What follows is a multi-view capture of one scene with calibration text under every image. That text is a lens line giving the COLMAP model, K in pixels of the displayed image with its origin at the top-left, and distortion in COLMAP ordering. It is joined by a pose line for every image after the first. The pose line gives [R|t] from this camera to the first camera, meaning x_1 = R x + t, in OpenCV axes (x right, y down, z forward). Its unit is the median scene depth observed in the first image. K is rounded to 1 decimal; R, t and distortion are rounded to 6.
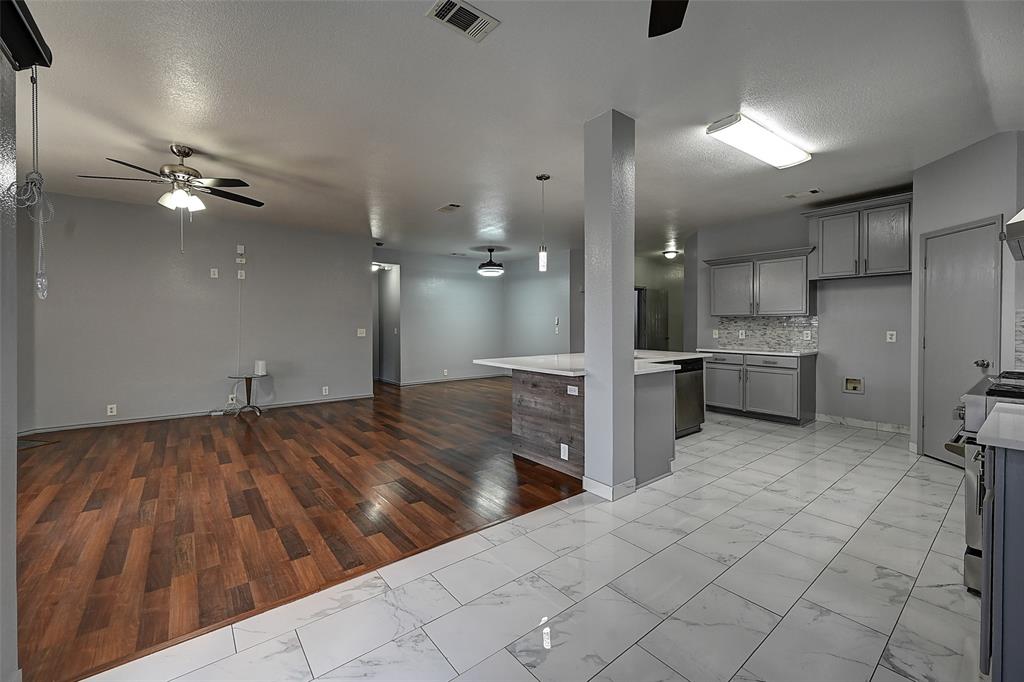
lens RADIAL K [[424.4, 0, 516.2], [0, 424.4, 328.5], [0, 0, 1]] dist [-0.002375, -0.000251]
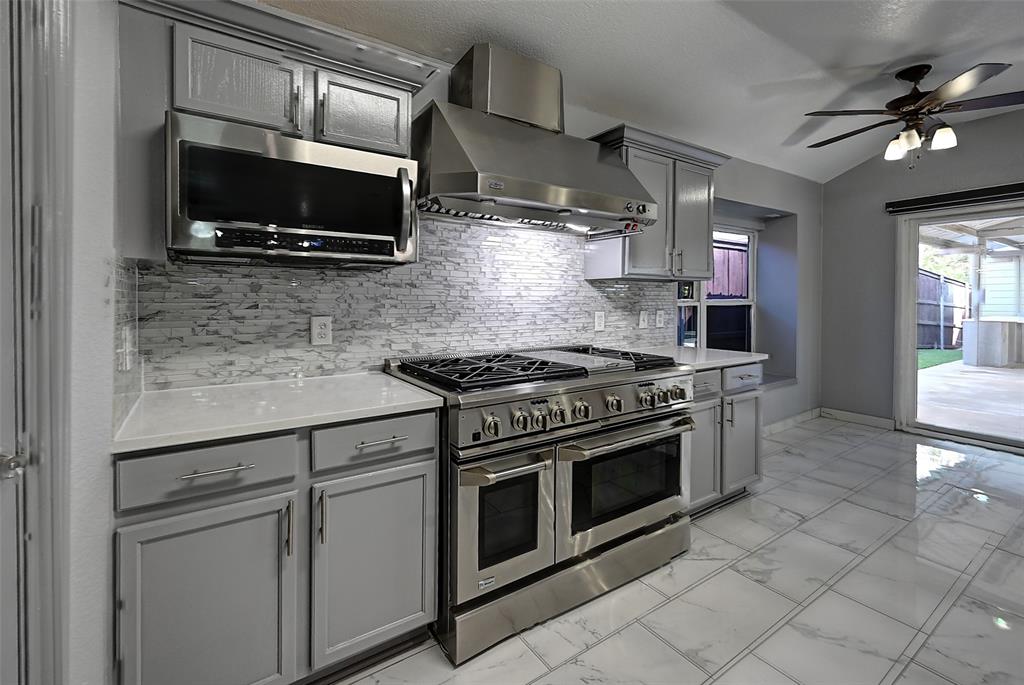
lens RADIAL K [[429.5, 0, 515.2], [0, 429.5, 300.7], [0, 0, 1]] dist [0.010204, 0.000914]
pose [[-0.995430, 0.002939, 0.095449, 0.683226], [0.003671, 0.999965, 0.007498, -0.004970], [-0.095424, 0.007815, -0.995406, 1.025954]]
